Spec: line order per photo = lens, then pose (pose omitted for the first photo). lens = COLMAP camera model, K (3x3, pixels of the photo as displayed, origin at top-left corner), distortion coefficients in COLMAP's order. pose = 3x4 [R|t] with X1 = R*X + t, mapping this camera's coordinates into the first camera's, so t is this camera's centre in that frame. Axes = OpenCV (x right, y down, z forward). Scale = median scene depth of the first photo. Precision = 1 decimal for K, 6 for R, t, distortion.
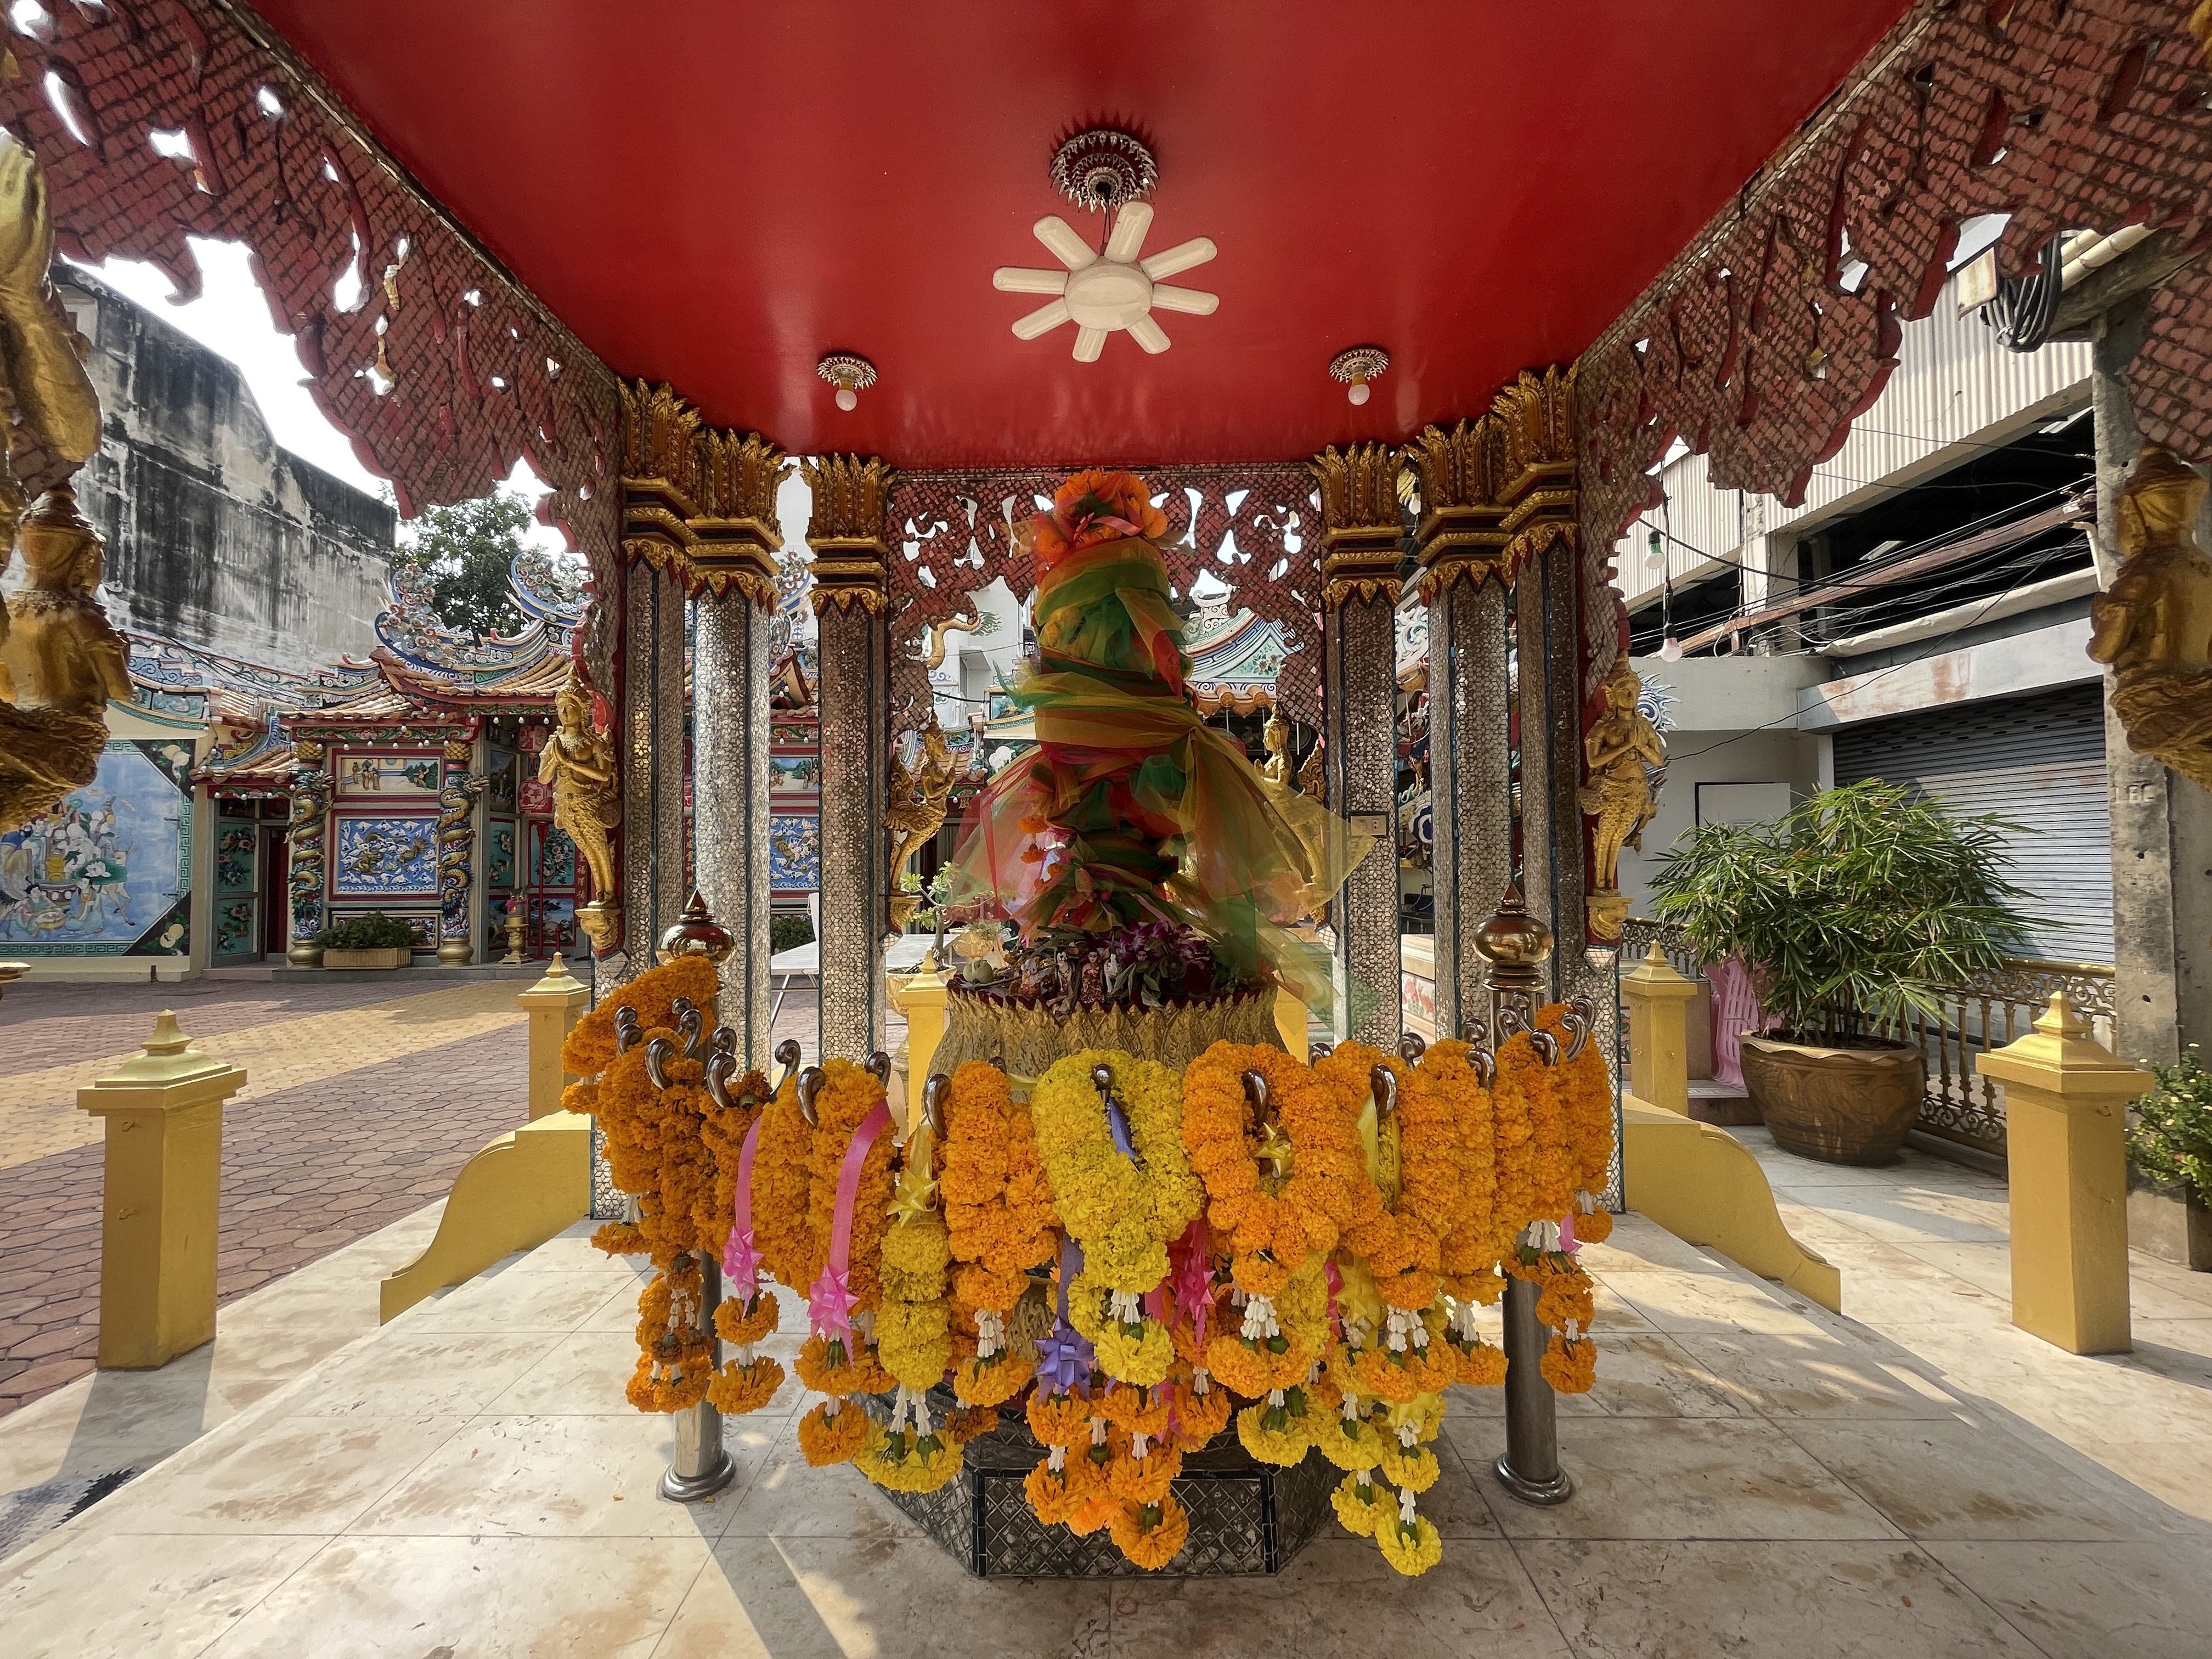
lens RADIAL K [[893.8, 0, 1098.6], [0, 893.8, 841.4], [0, 0, 1]] dist [0.002239, 0.000684]
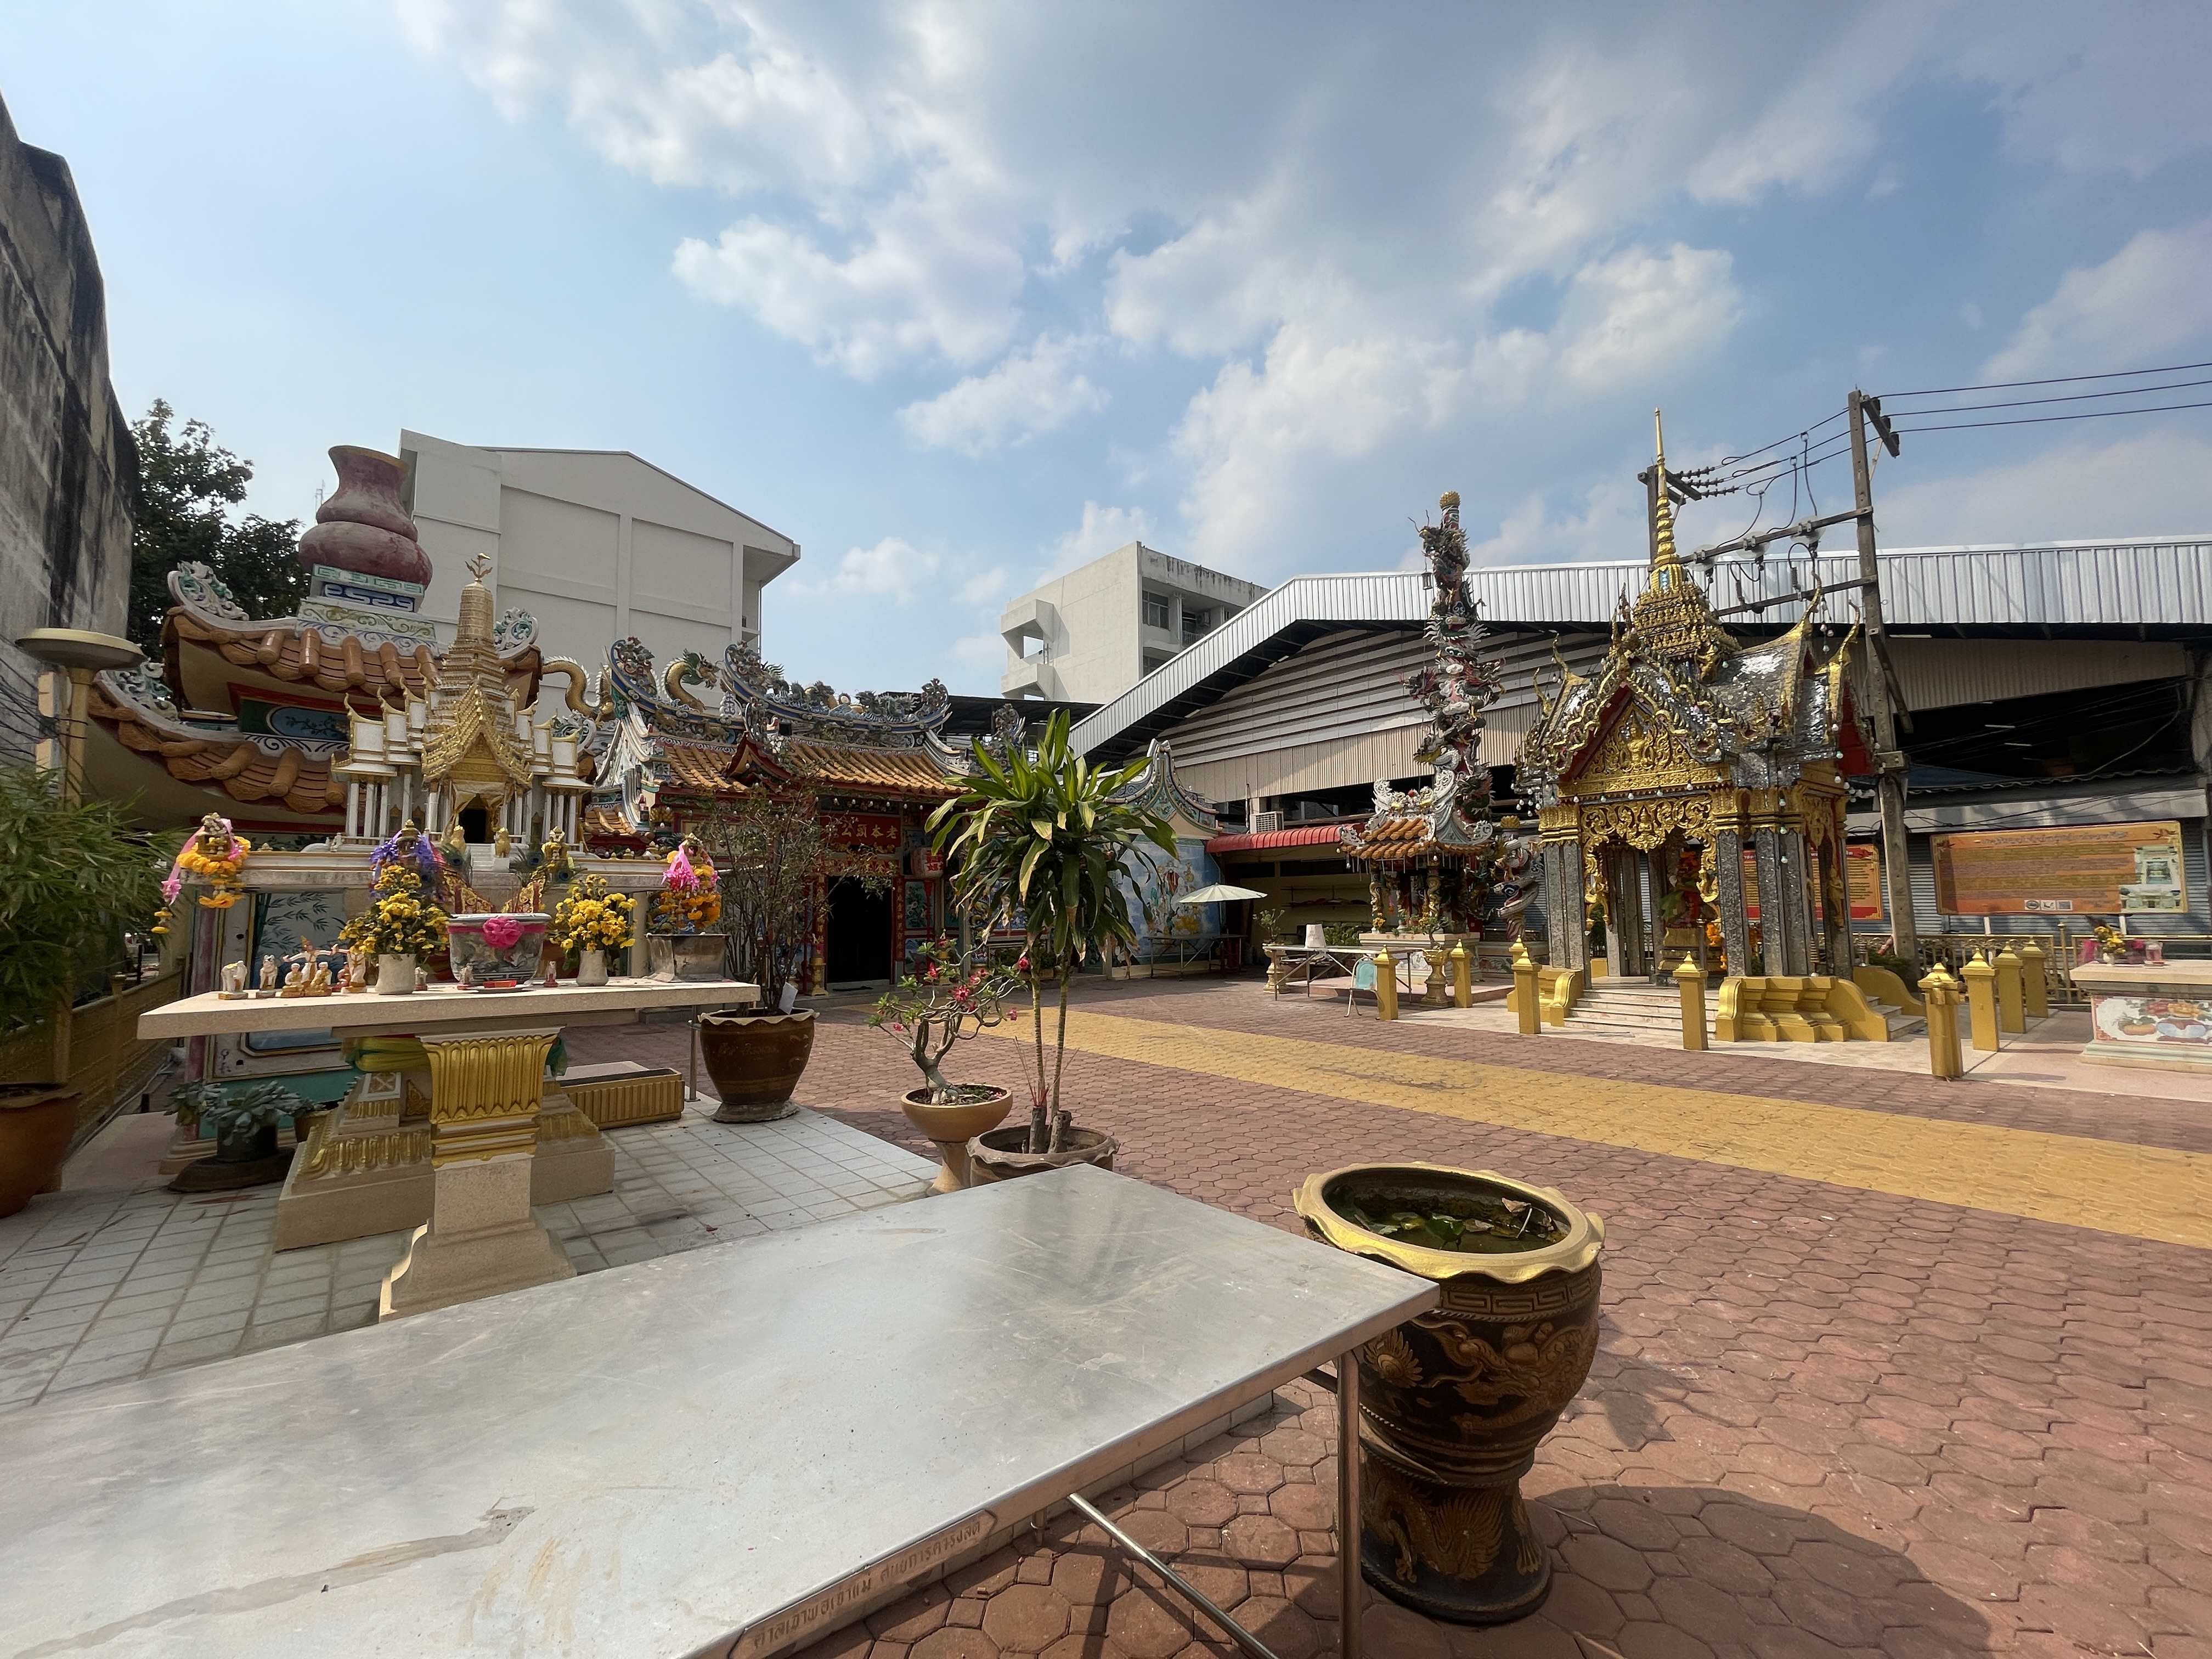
lens RADIAL K [[893.8, 0, 1098.6], [0, 893.8, 841.4], [0, 0, 1]] dist [0.002239, 0.000684]
pose [[0.776407, 0.043675, 0.628716, -1.151299], [-0.013645, 0.998527, -0.052514, -0.015981], [-0.630084, 0.032194, 0.775859, -0.212747]]
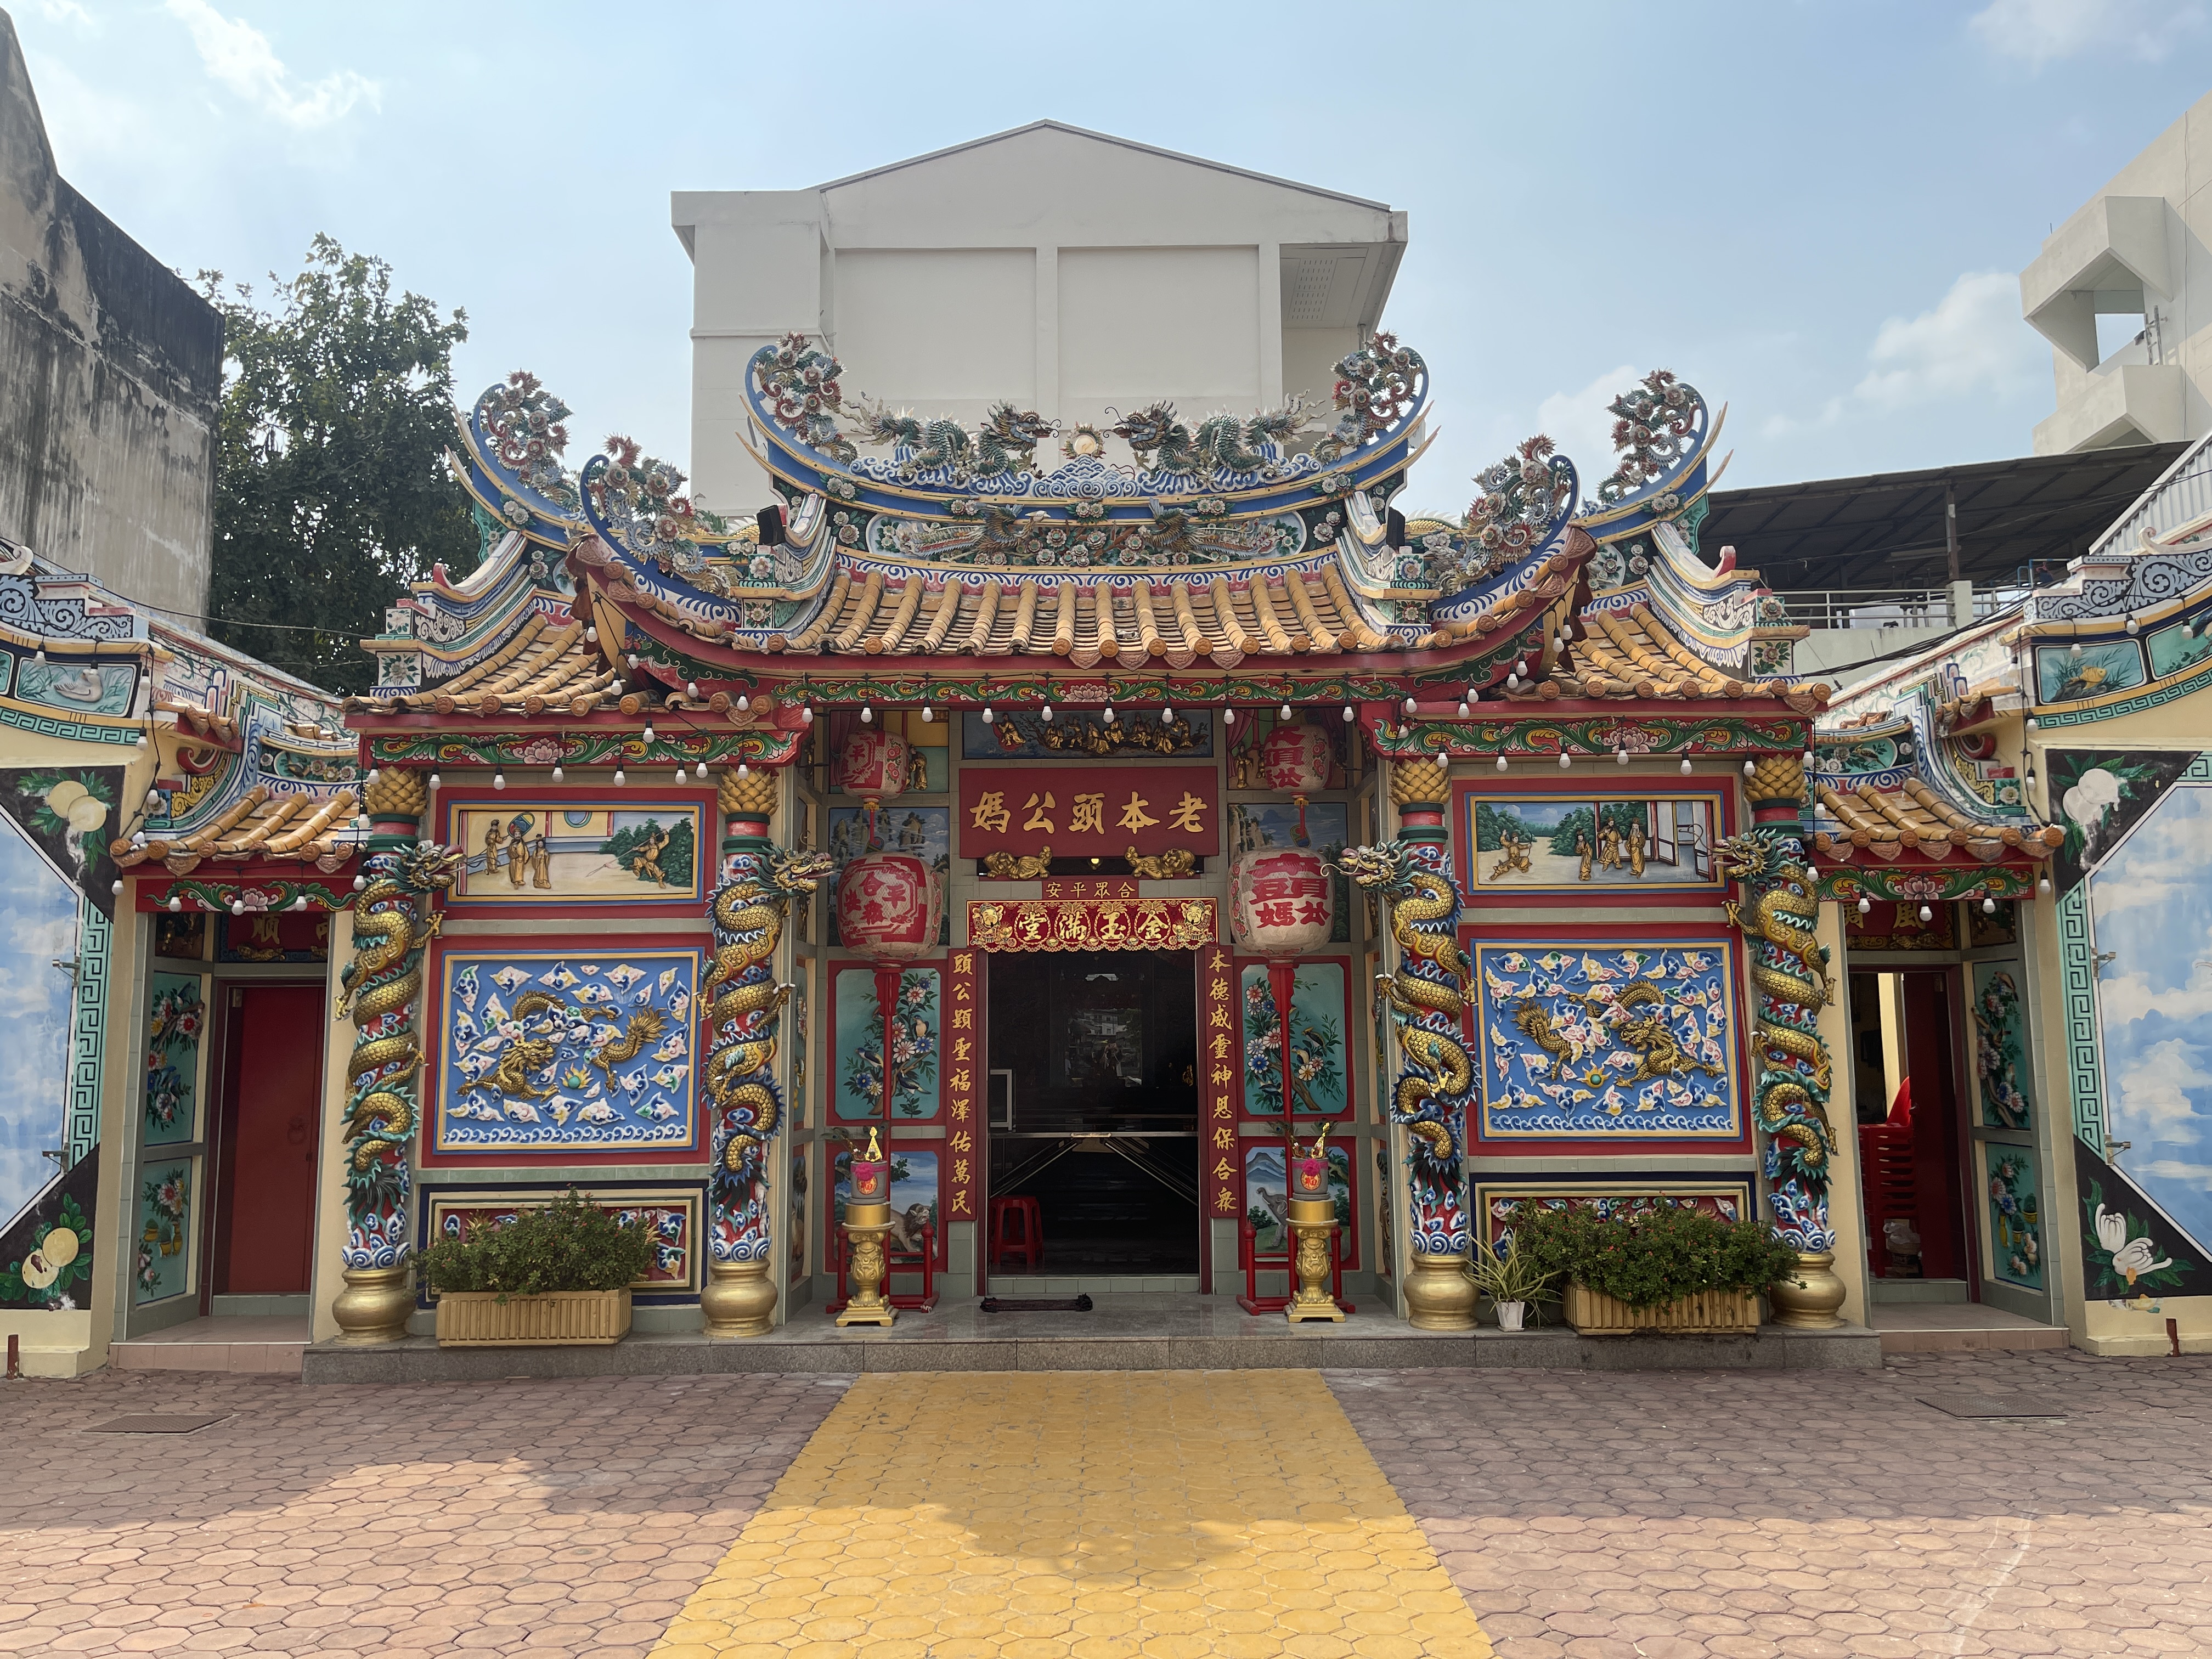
lens RADIAL K [[1671.1, 0, 1111.8], [0, 1671.1, 843.8], [0, 0, 1]] dist [0.099319, -0.139555]
pose [[0.999371, -0.006708, -0.034825, -0.522917], [0.003551, 0.995942, -0.089932, -0.007915], [0.035287, 0.089751, 0.995339, 0.245615]]
